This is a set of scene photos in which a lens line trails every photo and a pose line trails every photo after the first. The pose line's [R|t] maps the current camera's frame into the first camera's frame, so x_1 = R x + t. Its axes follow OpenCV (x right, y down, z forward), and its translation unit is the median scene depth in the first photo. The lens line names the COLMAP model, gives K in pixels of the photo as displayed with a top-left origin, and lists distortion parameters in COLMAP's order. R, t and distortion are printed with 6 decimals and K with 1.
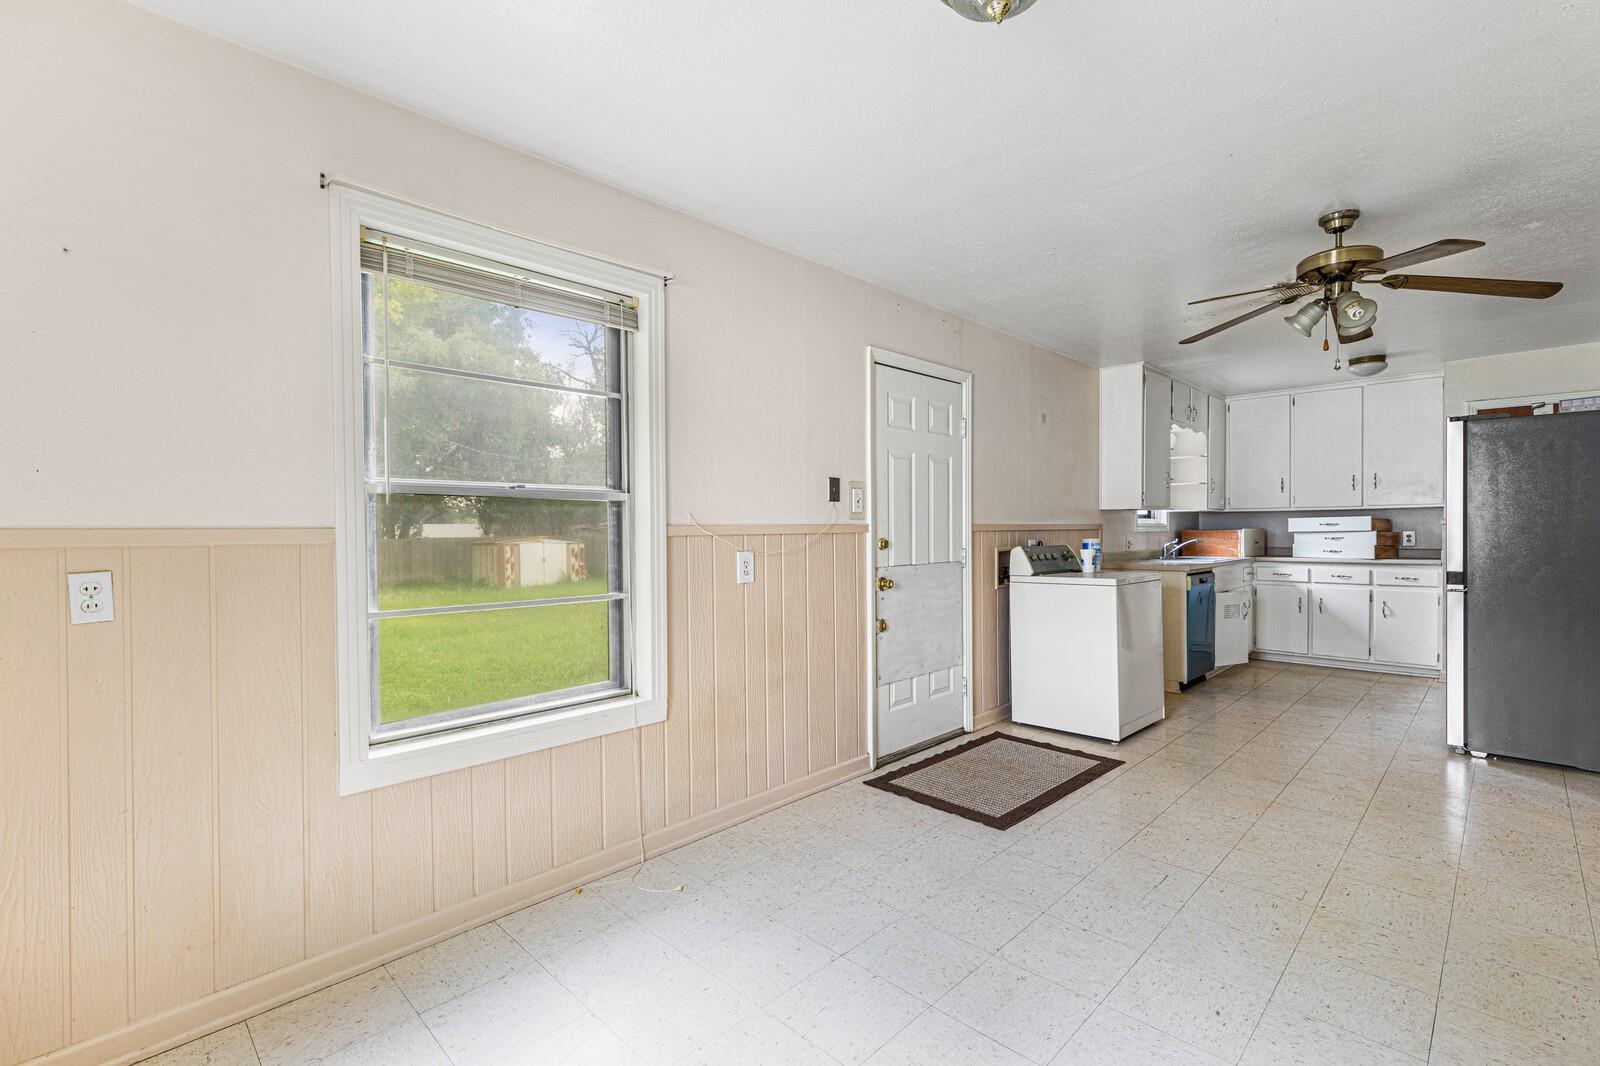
lens RADIAL K [[724.1, 0, 802.4], [0, 724.1, 537.8], [0, 0, 1]] dist [-0.002477, -0.000156]
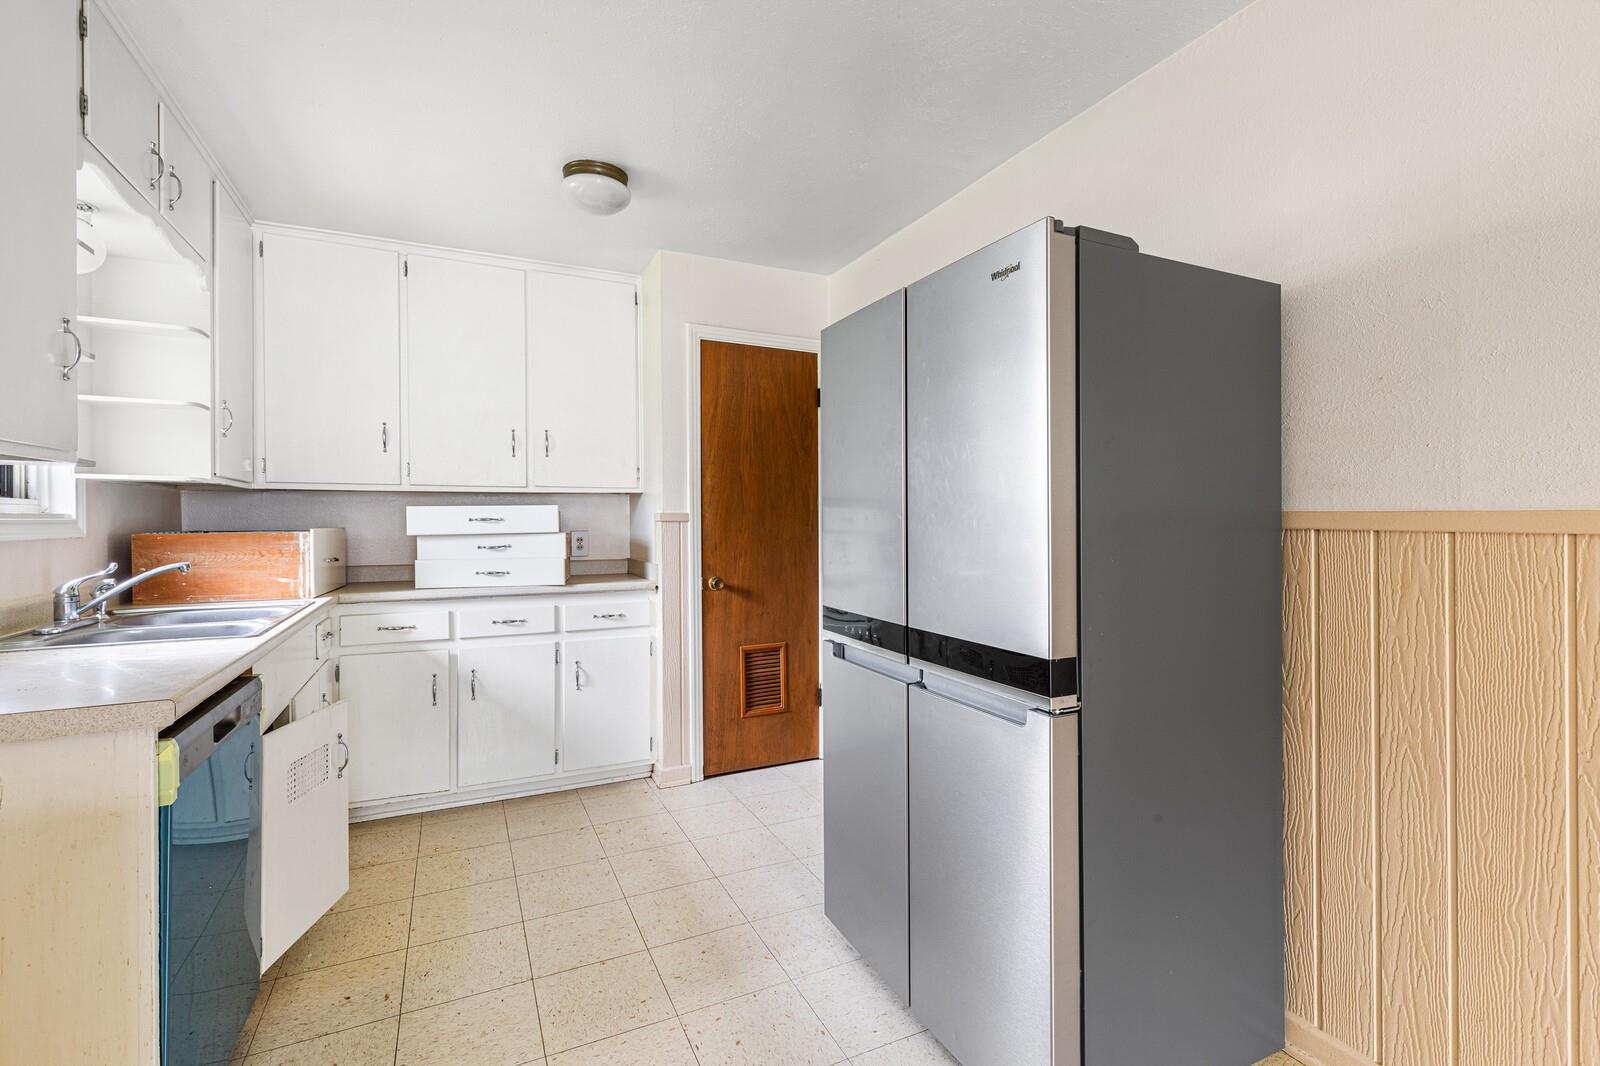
lens RADIAL K [[724.1, 0, 803.5], [0, 724.1, 528.3], [0, 0, 1]] dist [-0.002477, -0.000156]
pose [[0.335230, -0.005534, 0.942120, 0.324934], [0.008873, 0.999957, 0.002716, -0.011878], [-0.942094, 0.007449, 0.335265, 0.616094]]
